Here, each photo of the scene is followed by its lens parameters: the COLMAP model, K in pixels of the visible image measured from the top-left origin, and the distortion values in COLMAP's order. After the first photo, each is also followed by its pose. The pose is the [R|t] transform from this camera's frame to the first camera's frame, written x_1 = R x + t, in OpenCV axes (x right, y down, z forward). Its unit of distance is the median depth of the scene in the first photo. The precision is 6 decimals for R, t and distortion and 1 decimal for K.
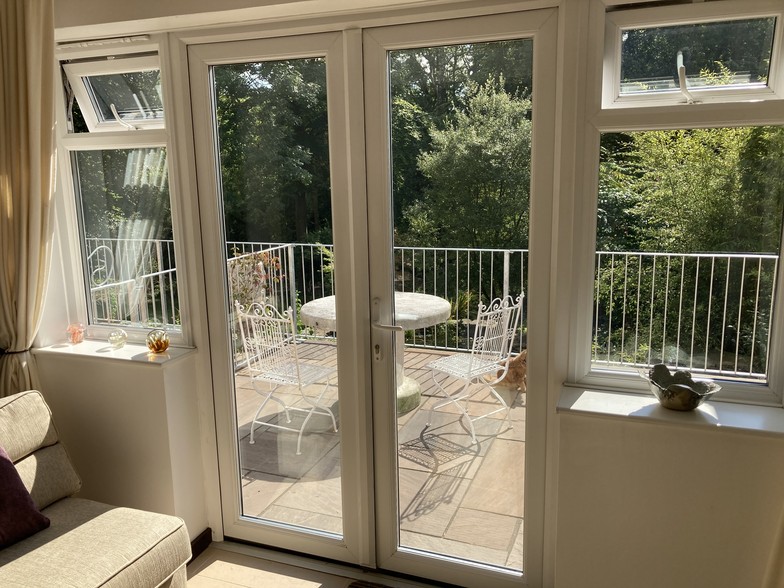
lens RADIAL K [[631.6, 0, 389.9], [0, 631.6, 282.3], [0, 0, 1]] dist [0.002608, -0.009475]
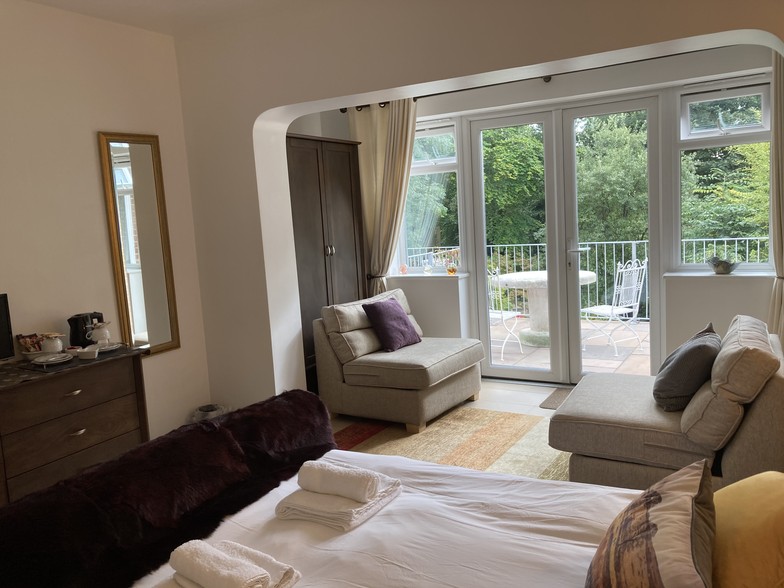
lens RADIAL K [[631.6, 0, 389.9], [0, 631.6, 282.3], [0, 0, 1]] dist [0.002608, -0.009475]
pose [[0.983614, -0.019956, -0.179177, -0.101251], [0.008897, 0.998017, -0.062313, 0.127926], [0.180065, 0.059698, 0.981842, -0.481871]]
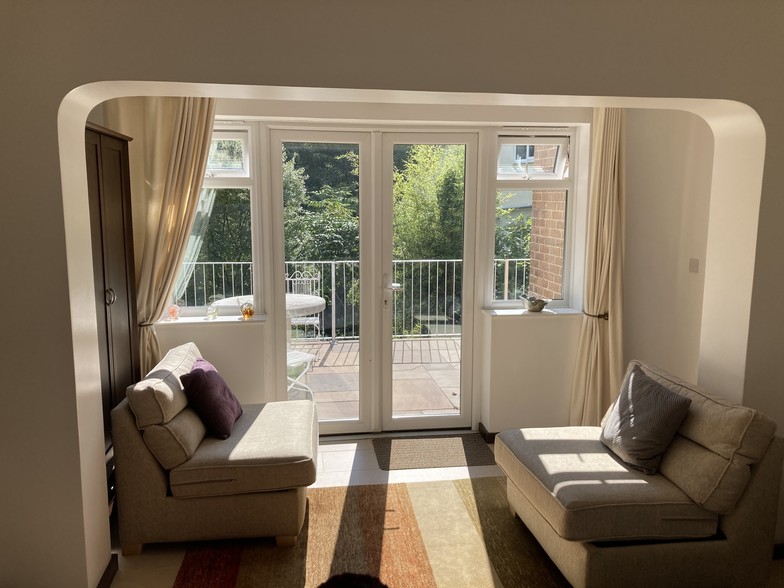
lens RADIAL K [[631.6, 0, 389.9], [0, 631.6, 282.3], [0, 0, 1]] dist [0.002608, -0.009475]
pose [[0.876646, -0.041212, 0.479367, -0.395535], [0.065196, 0.997310, -0.033488, 0.049531], [-0.476697, 0.060610, 0.876975, -0.275523]]
